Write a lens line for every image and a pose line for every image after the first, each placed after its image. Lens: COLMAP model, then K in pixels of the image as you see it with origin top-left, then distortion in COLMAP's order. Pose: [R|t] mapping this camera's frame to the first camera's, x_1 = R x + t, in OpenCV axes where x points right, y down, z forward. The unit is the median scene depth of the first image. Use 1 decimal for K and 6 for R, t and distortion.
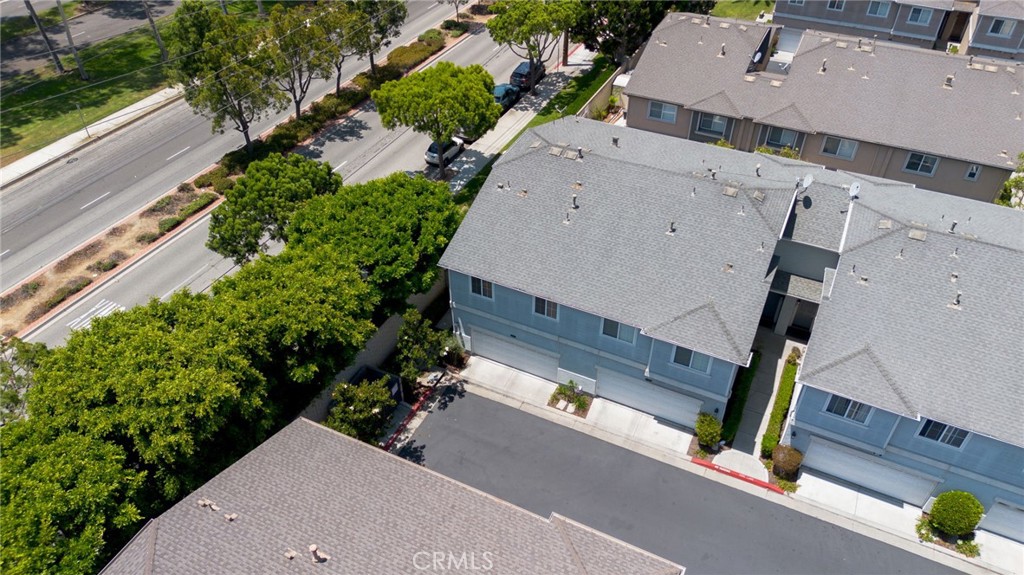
lens RADIAL K [[733.5, 0, 512.0], [0, 733.5, 287.5], [0, 0, 1]] dist [-0.001970, -0.002293]
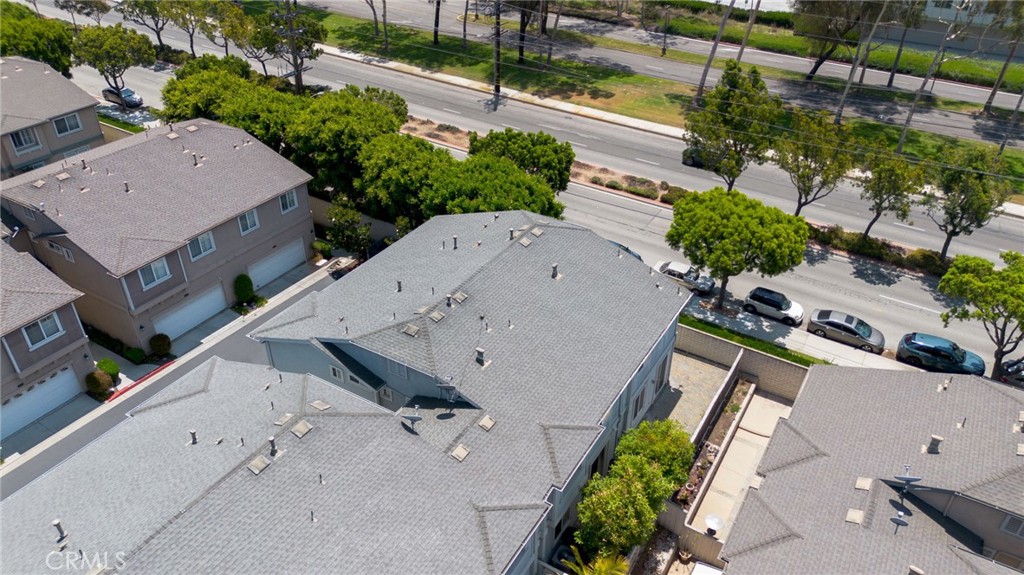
lens RADIAL K [[733.5, 0, 512.0], [0, 733.5, 287.5], [0, 0, 1]] dist [-0.001970, -0.002293]
pose [[-0.092754, 0.539566, -0.836818, 0.608598], [-0.647419, 0.605838, 0.462395, -0.375754], [0.756469, 0.584661, 0.293132, 0.464689]]
